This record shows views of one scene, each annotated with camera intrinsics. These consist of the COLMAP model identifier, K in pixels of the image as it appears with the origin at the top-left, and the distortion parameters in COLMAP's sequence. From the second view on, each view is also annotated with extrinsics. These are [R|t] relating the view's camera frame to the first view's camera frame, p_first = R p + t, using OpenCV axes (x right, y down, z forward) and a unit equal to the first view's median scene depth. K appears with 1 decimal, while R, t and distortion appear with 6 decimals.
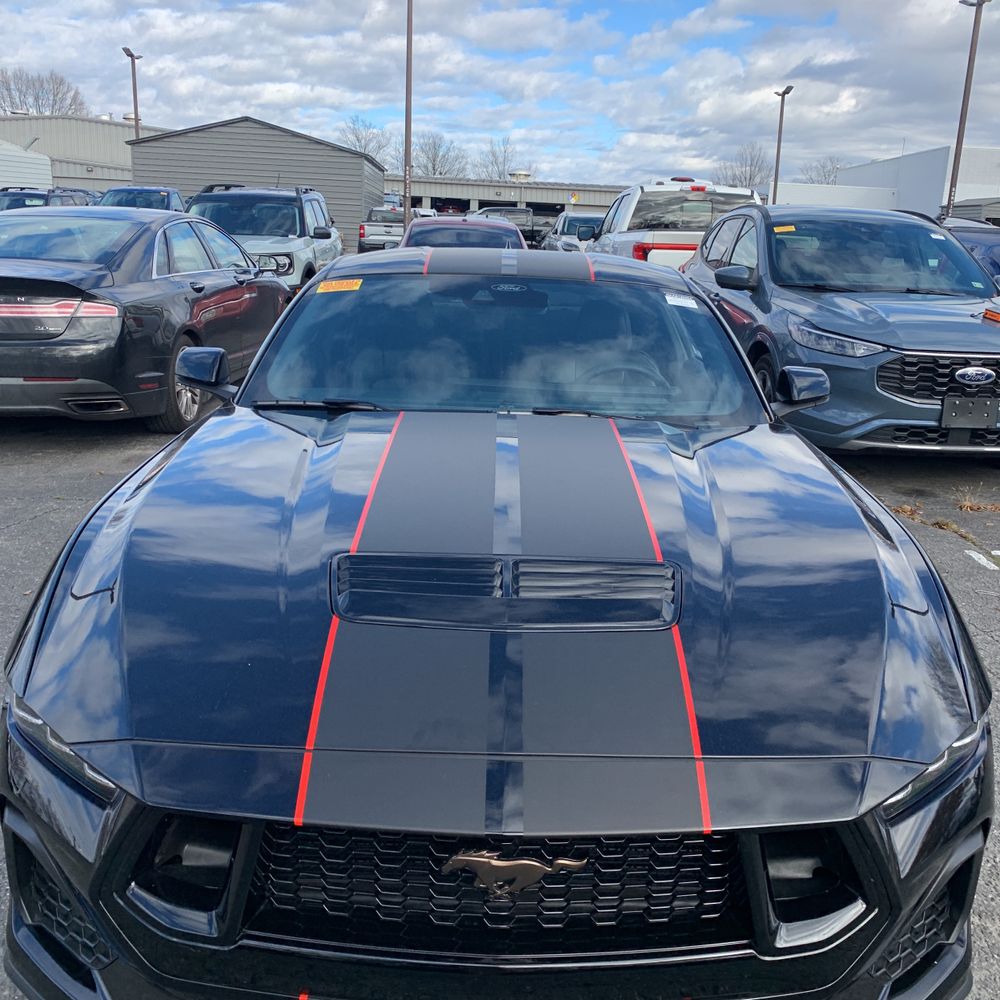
lens RADIAL K [[1036.3, 0, 507.5], [0, 1036.3, 504.9], [0, 0, 1]] dist [0.010589, 0.000000]
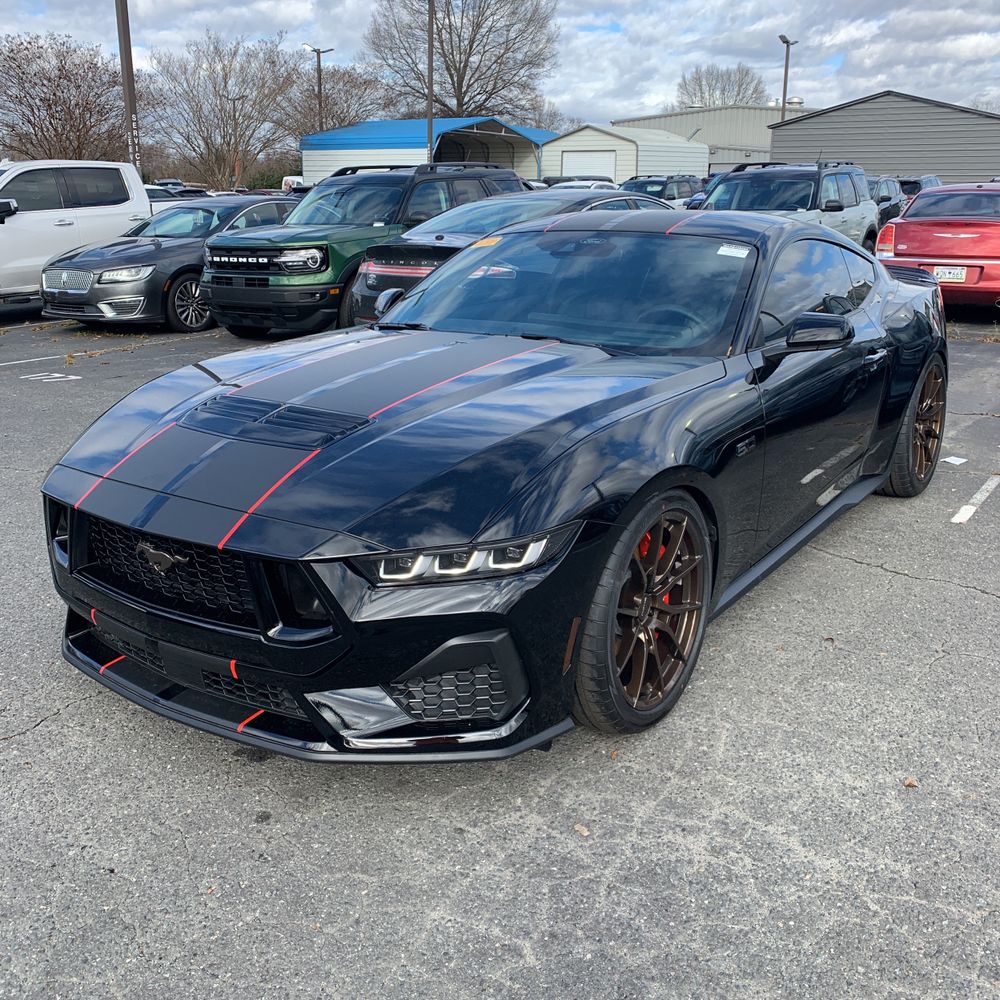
lens RADIAL K [[1036.3, 0, 507.4], [0, 1036.3, 491.6], [0, 0, 1]] dist [0.010589, 0.000000]
pose [[0.818293, 0.121126, -0.561894, 0.313314], [-0.117449, 0.992155, 0.042834, 0.020005], [0.562674, 0.030943, 0.826100, -0.028755]]
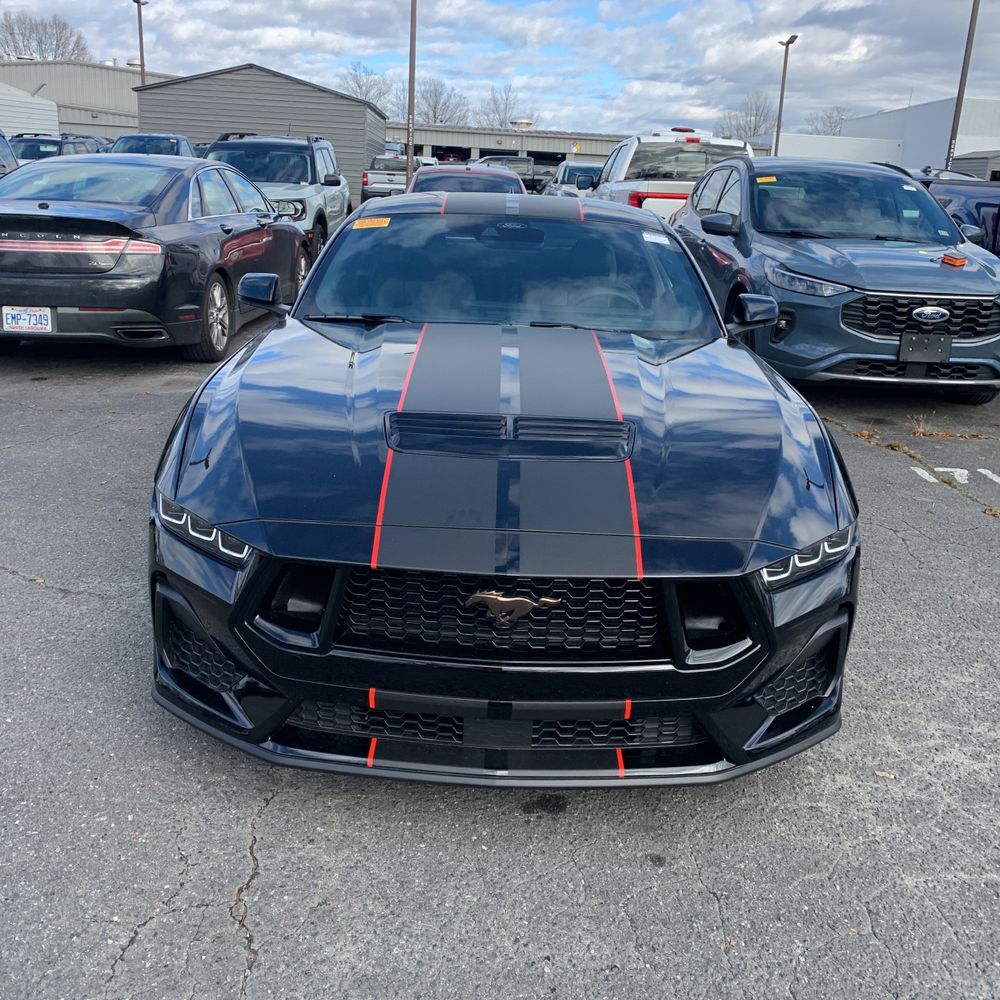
lens RADIAL K [[1036.3, 0, 483.7], [0, 1036.3, 493.0], [0, 0, 1]] dist [0.010589, 0.000000]
pose [[0.999713, 0.013724, -0.019637, -0.001915], [-0.013040, 0.999318, 0.034542, 0.029326], [0.020097, -0.034276, 0.999210, -0.106517]]
